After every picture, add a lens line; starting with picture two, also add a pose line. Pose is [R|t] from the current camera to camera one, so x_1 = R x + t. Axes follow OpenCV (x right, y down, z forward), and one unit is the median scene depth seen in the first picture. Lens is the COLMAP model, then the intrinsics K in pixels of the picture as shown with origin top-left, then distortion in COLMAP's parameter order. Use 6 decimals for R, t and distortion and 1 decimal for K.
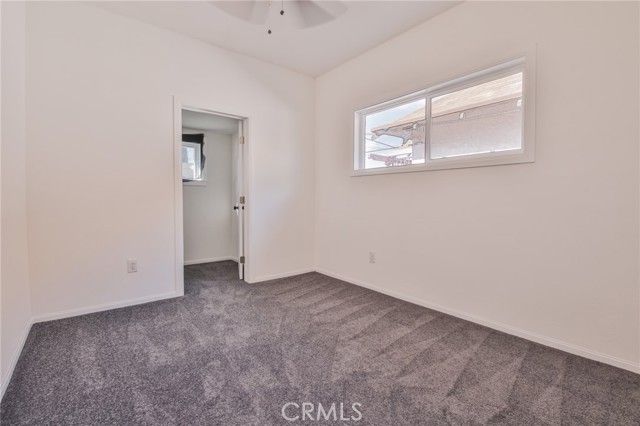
lens RADIAL K [[292.7, 0, 319.4], [0, 292.7, 215.1], [0, 0, 1]] dist [-0.003136, -0.001344]
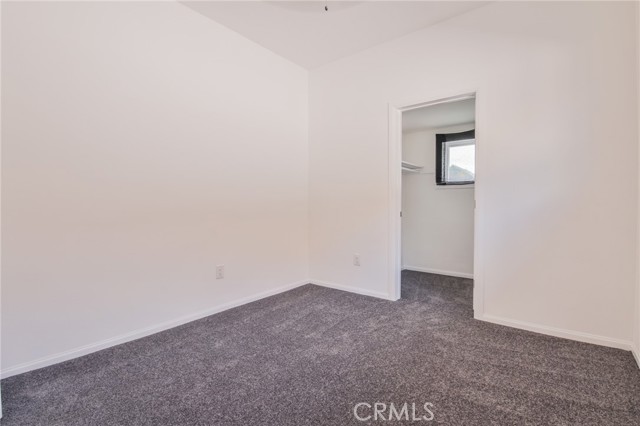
lens RADIAL K [[292.7, 0, 319.8], [0, 292.7, 206.3], [0, 0, 1]] dist [-0.003136, -0.001344]
pose [[0.221371, -0.001833, -0.975188, 0.437610], [-0.047016, 0.998815, -0.012550, -0.018209], [0.974056, 0.048628, 0.221022, 0.524545]]
